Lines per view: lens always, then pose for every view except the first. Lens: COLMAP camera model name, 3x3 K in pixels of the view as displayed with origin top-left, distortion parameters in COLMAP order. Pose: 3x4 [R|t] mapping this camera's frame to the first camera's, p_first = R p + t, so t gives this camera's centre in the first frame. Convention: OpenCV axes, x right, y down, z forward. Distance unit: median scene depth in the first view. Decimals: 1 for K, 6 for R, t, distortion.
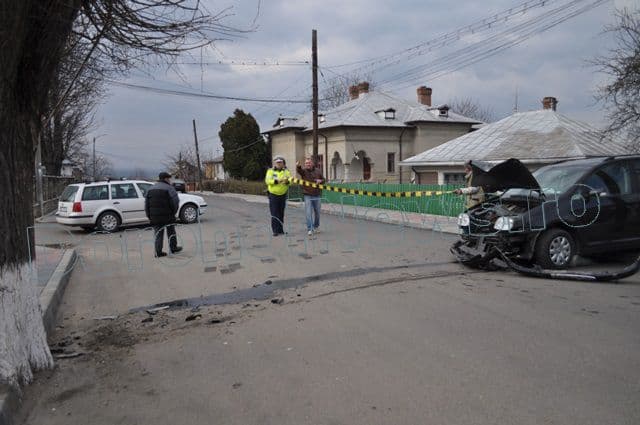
lens RADIAL K [[535.6, 0, 320.0], [0, 535.6, 212.5], [0, 0, 1]] dist [-0.012204, -0.001052]
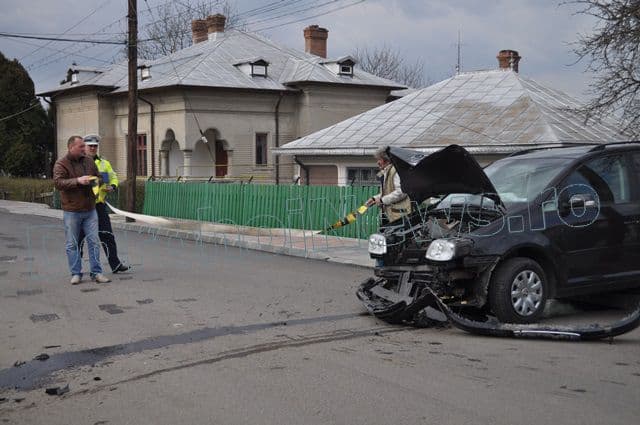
lens RADIAL K [[891.9, 0, 320.0], [0, 891.9, 212.5], [0, 0, 1]] dist [-0.010769, 0.033374]
pose [[0.980703, 0.002142, 0.195492, 0.003269], [0.002062, 0.999771, -0.021298, -0.000544], [-0.195493, 0.021290, 0.980474, 0.009918]]
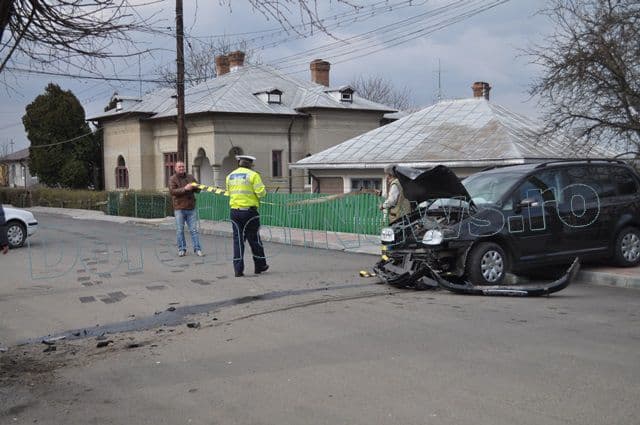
lens RADIAL K [[786.2, 0, 320.0], [0, 786.2, 212.5], [0, 0, 1]] dist [-0.011318, 0.004617]
pose [[0.980260, -0.006443, 0.197606, -0.055737], [0.012067, 0.999555, -0.027271, 0.006919], [-0.197342, 0.029117, 0.979902, -0.139820]]
